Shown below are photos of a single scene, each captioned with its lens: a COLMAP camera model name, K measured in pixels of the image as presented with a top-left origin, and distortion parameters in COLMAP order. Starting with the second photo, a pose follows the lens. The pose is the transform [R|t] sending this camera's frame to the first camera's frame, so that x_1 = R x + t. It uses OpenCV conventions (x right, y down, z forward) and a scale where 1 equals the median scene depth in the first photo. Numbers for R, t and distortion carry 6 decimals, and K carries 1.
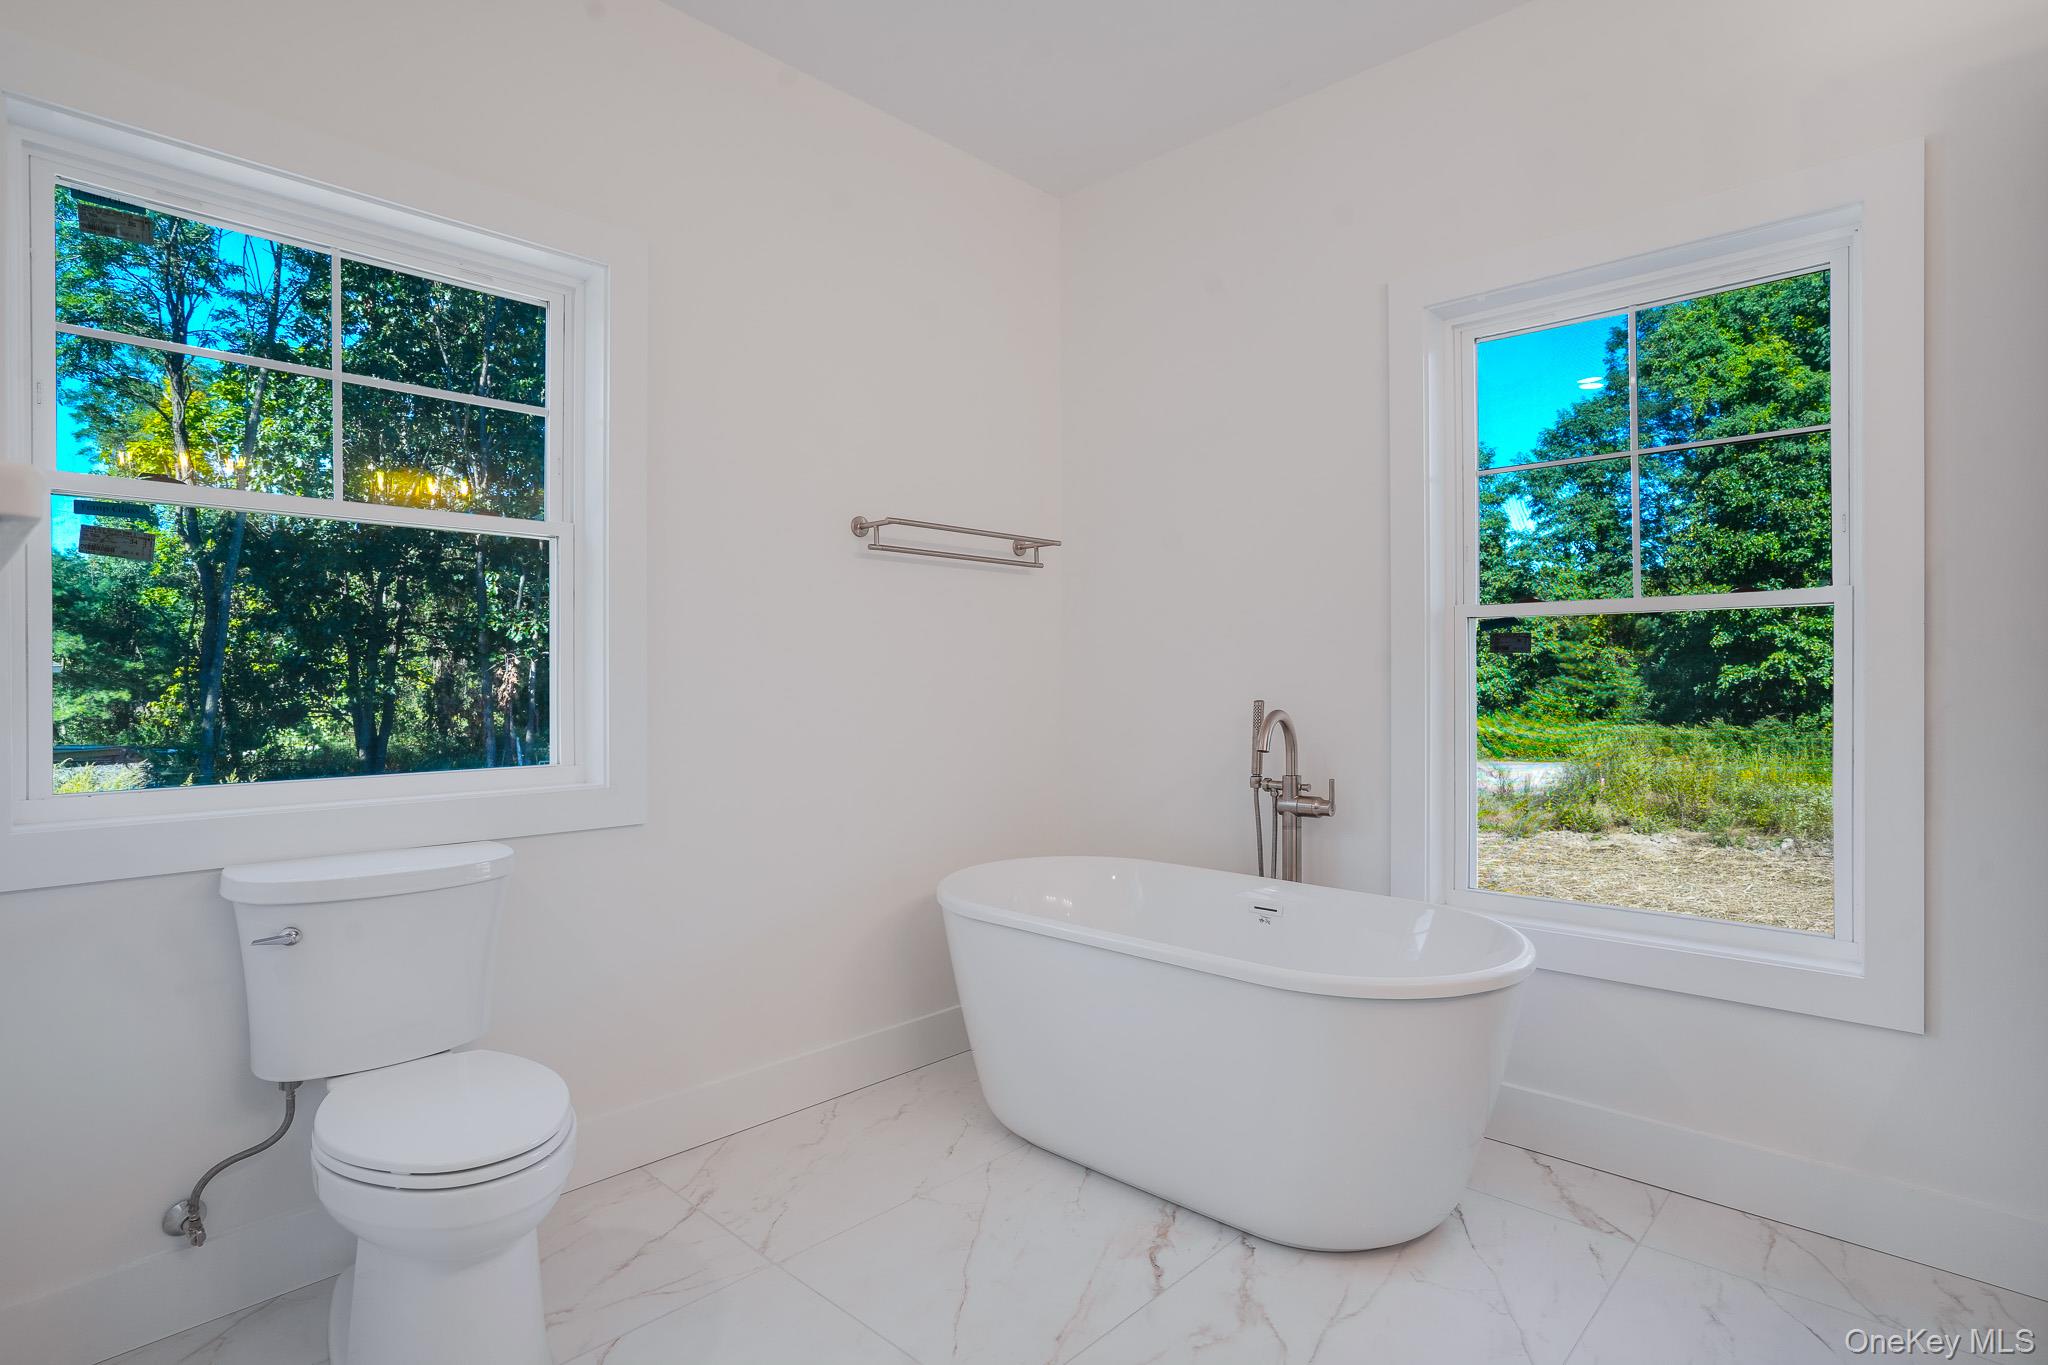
lens RADIAL K [[1018.4, 0, 1017.6], [0, 1018.4, 679.7], [0, 0, 1]] dist [-0.034785, 0.002671]
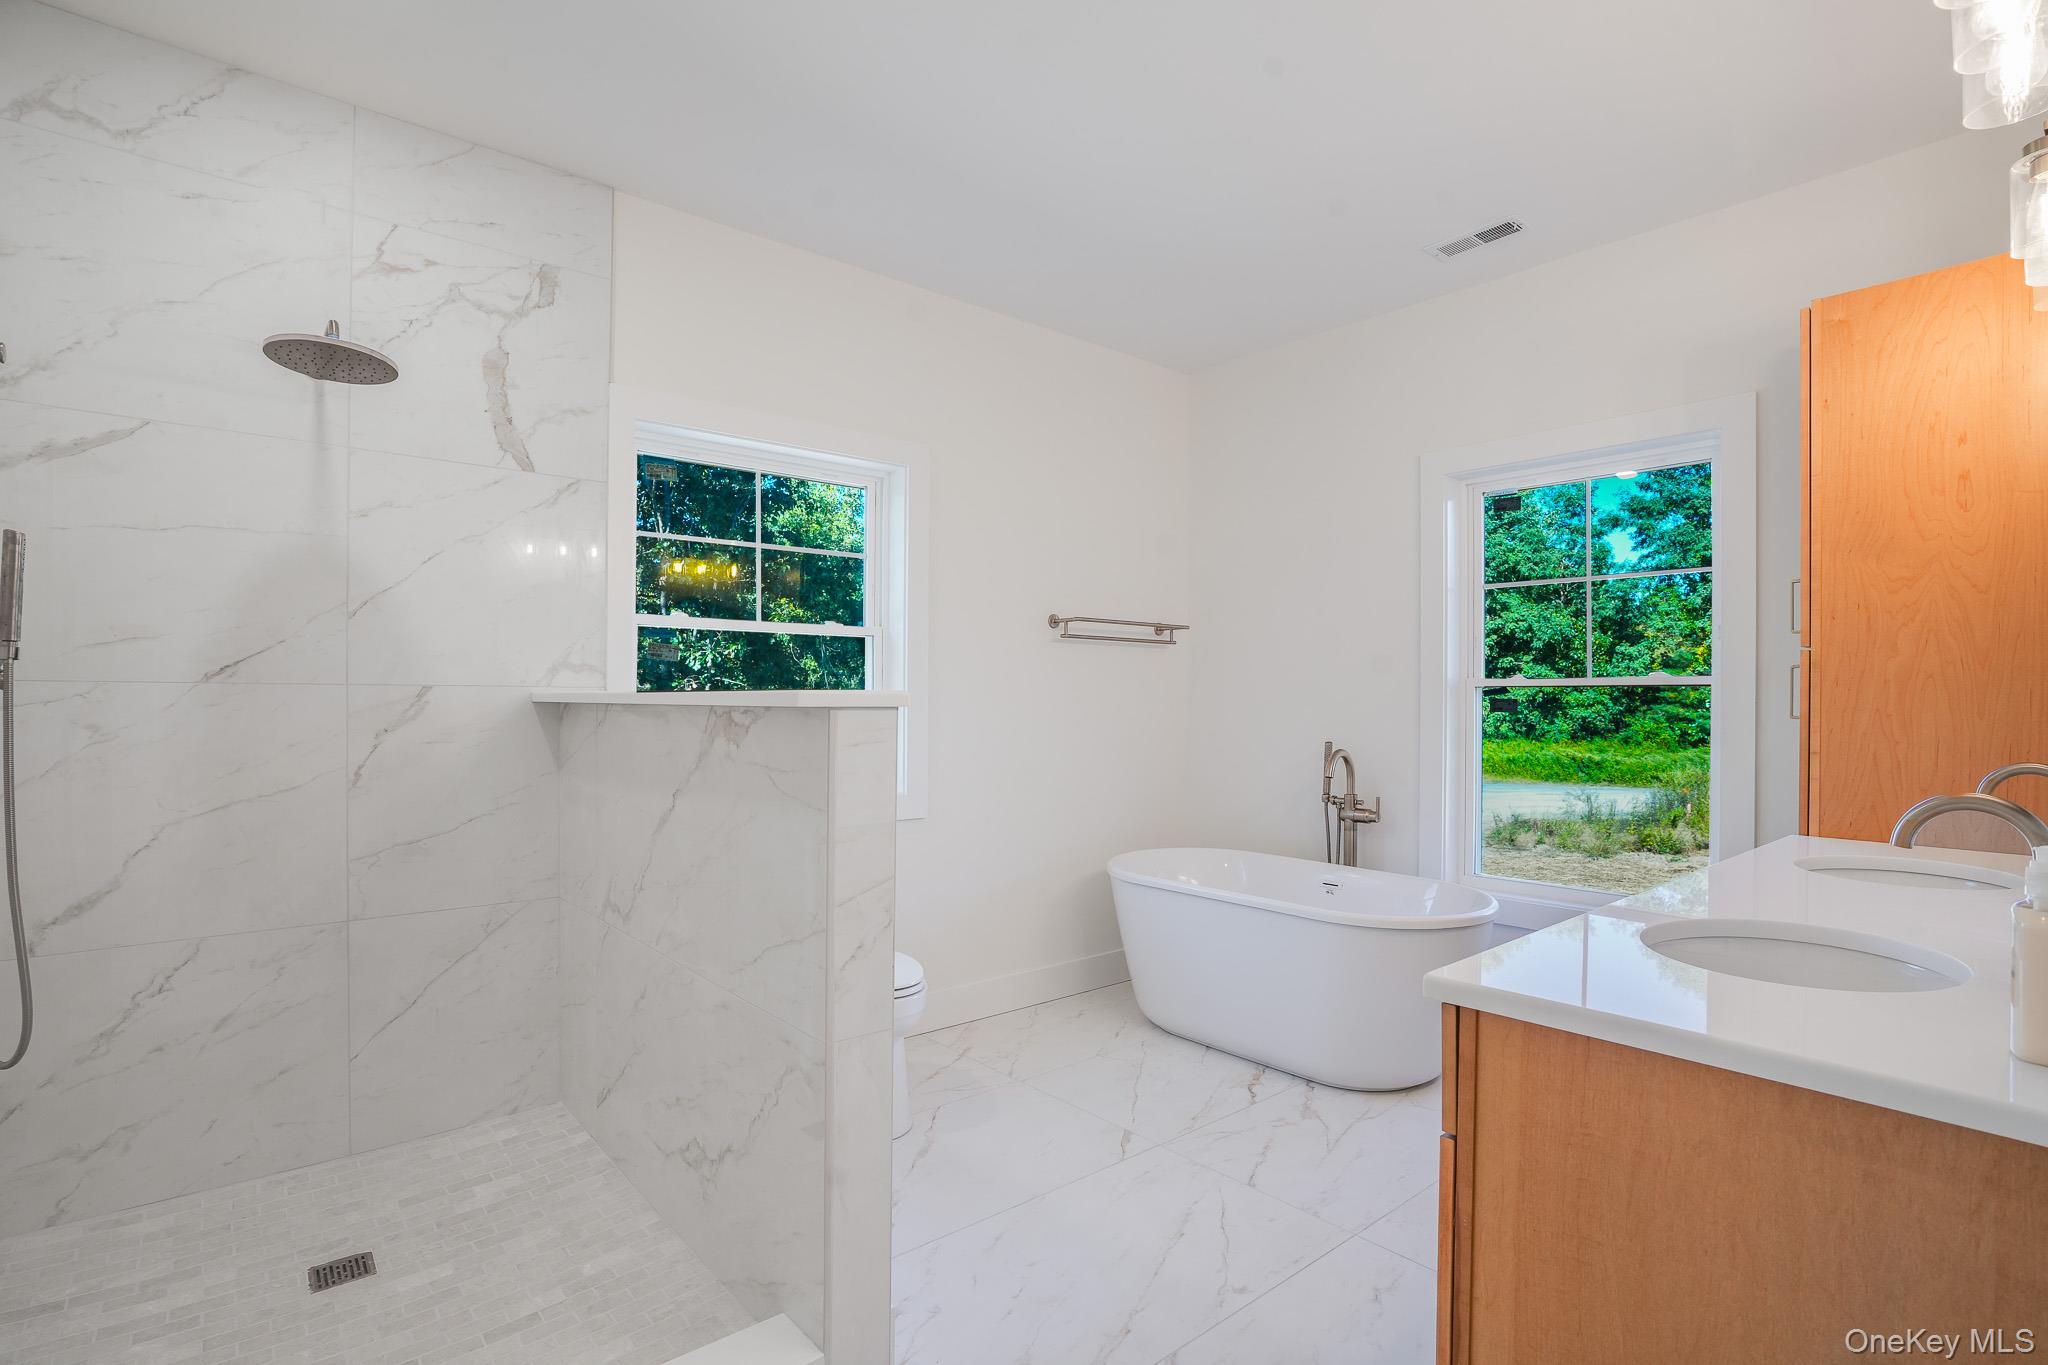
lens RADIAL K [[945.3, 0, 1018.4], [0, 945.3, 706.9], [0, 0, 1]] dist [-0.046012, 0.009326]
pose [[0.993309, 0.007686, -0.115232, -0.047437], [-0.007166, 0.999962, 0.004932, -0.032866], [0.115266, -0.004073, 0.993326, -0.380793]]
